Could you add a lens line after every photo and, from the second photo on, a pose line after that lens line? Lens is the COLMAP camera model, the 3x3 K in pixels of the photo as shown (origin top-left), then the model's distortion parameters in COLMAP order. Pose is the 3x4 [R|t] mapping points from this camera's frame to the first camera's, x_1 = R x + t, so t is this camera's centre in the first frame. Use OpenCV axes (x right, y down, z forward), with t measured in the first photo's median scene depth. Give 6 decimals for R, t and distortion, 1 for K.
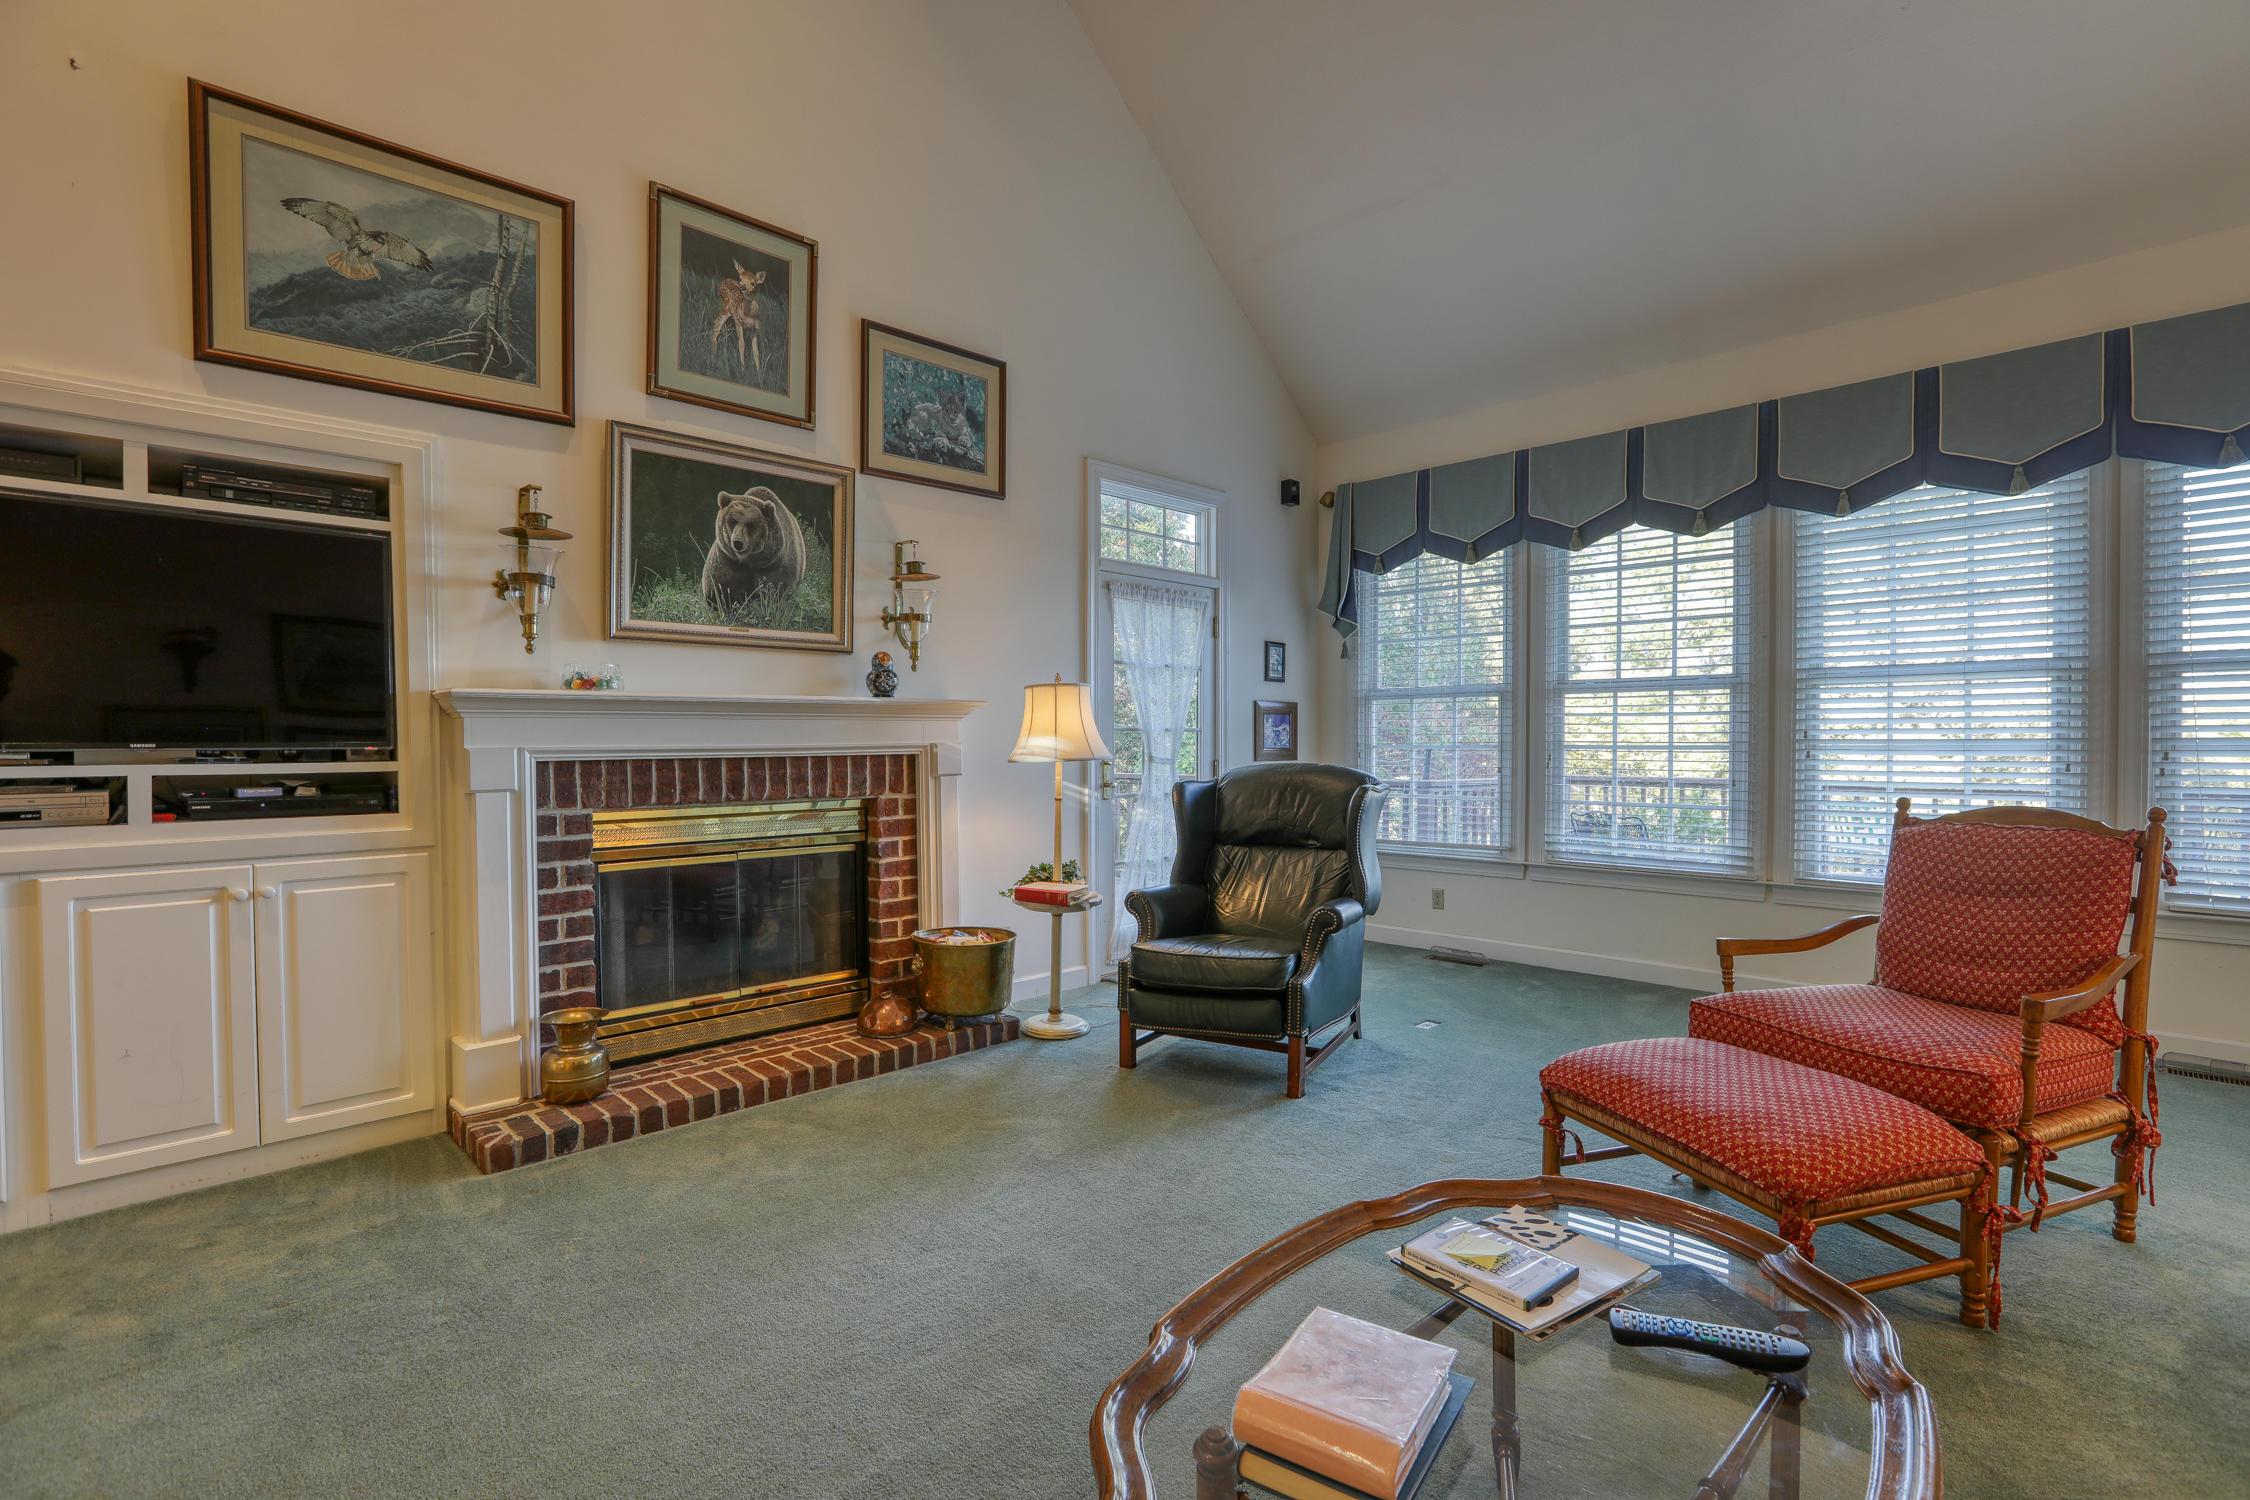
lens RADIAL K [[1044.0, 0, 1109.7], [0, 1044.0, 749.7], [0, 0, 1]] dist [-0.037733, 0.010016]
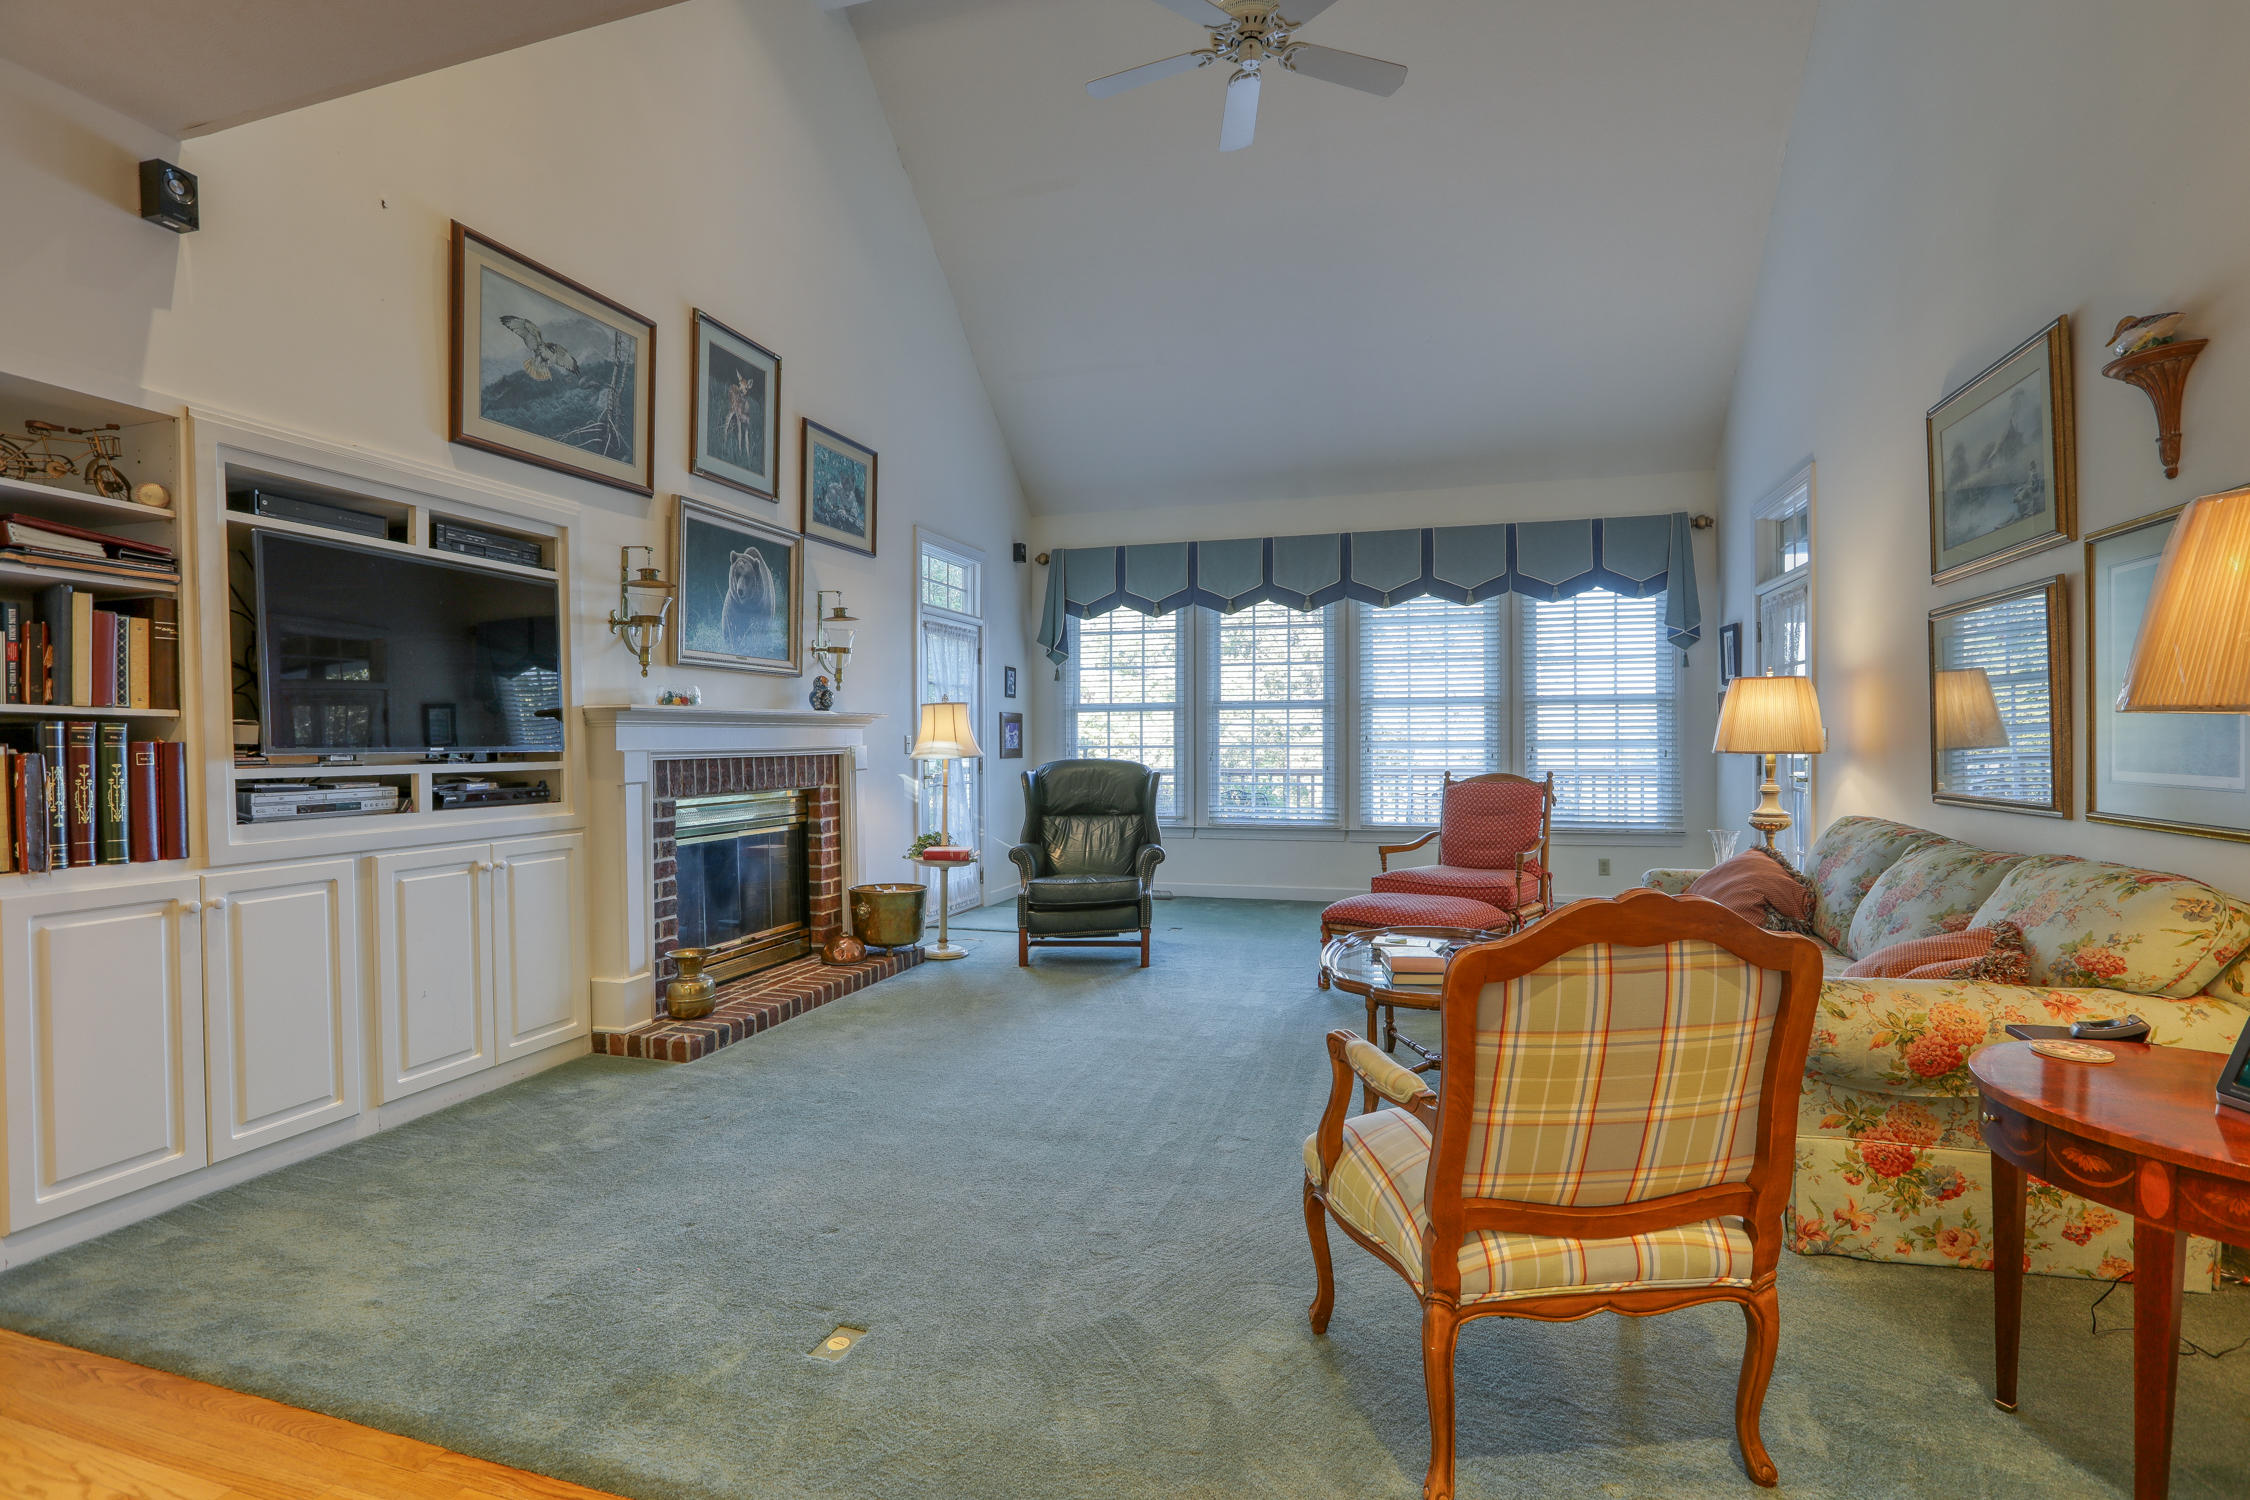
lens RADIAL K [[1044.0, 0, 1131.4], [0, 1044.0, 747.7], [0, 0, 1]] dist [-0.037733, 0.010016]
pose [[0.881645, -0.005806, 0.471878, -0.558721], [0.007731, 0.999968, -0.002142, 0.002478], [-0.471850, 0.005537, 0.881661, -0.376459]]
